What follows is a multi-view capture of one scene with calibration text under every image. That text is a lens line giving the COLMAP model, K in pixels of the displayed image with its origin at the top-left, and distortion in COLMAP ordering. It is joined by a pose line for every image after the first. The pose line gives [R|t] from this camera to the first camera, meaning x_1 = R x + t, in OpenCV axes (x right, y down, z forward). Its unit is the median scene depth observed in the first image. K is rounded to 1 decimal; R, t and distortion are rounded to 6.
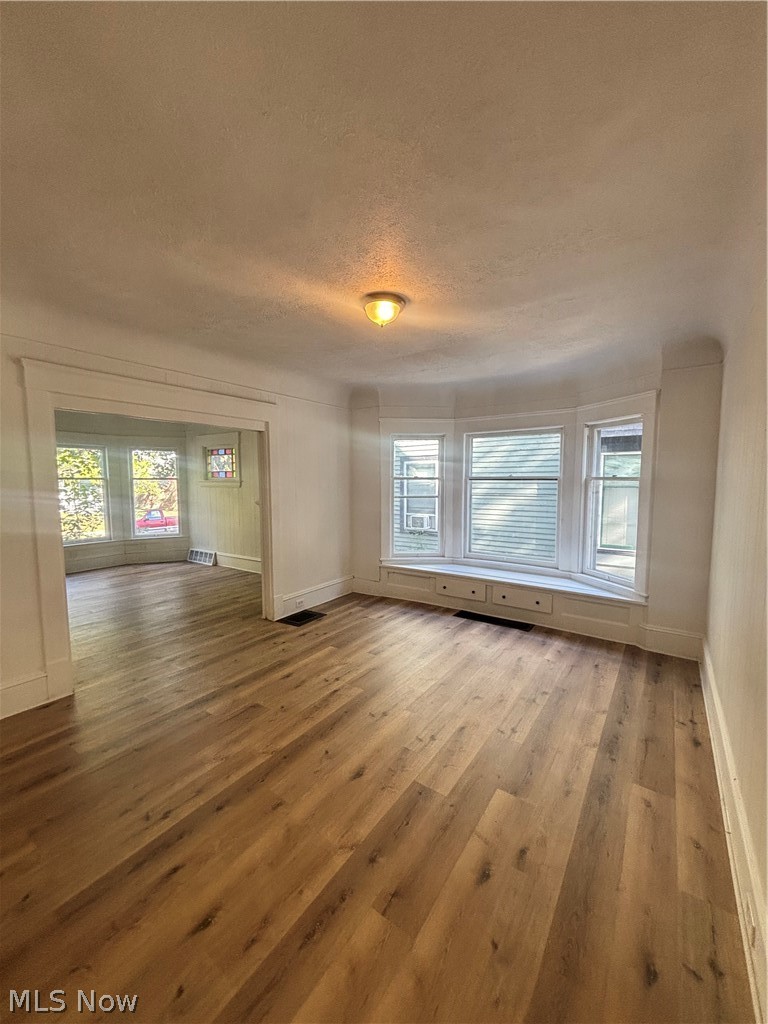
lens RADIAL K [[412.8, 0, 382.0], [0, 412.8, 507.7], [0, 0, 1]] dist [0.000081, -0.000068]
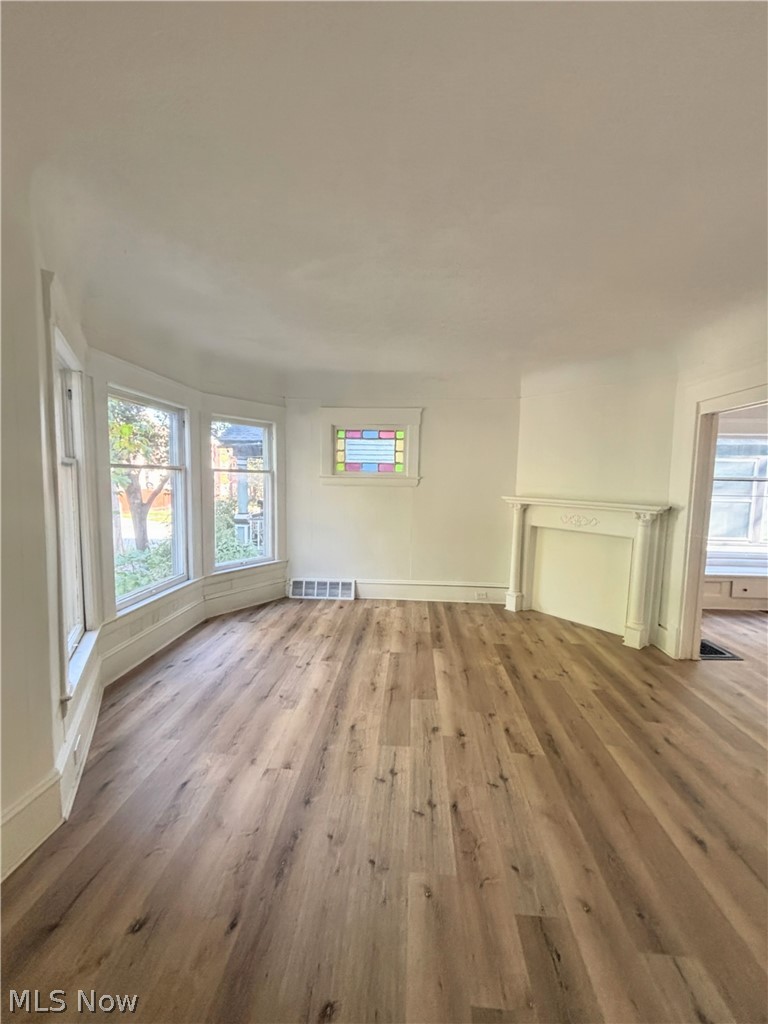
lens RADIAL K [[412.8, 0, 389.3], [0, 412.8, 511.3], [0, 0, 1]] dist [0.000081, -0.000068]
pose [[0.842624, -0.026834, 0.537833, -0.723592], [0.010969, 0.999406, 0.032680, -0.028587], [-0.538390, -0.021637, 0.842418, 0.397142]]
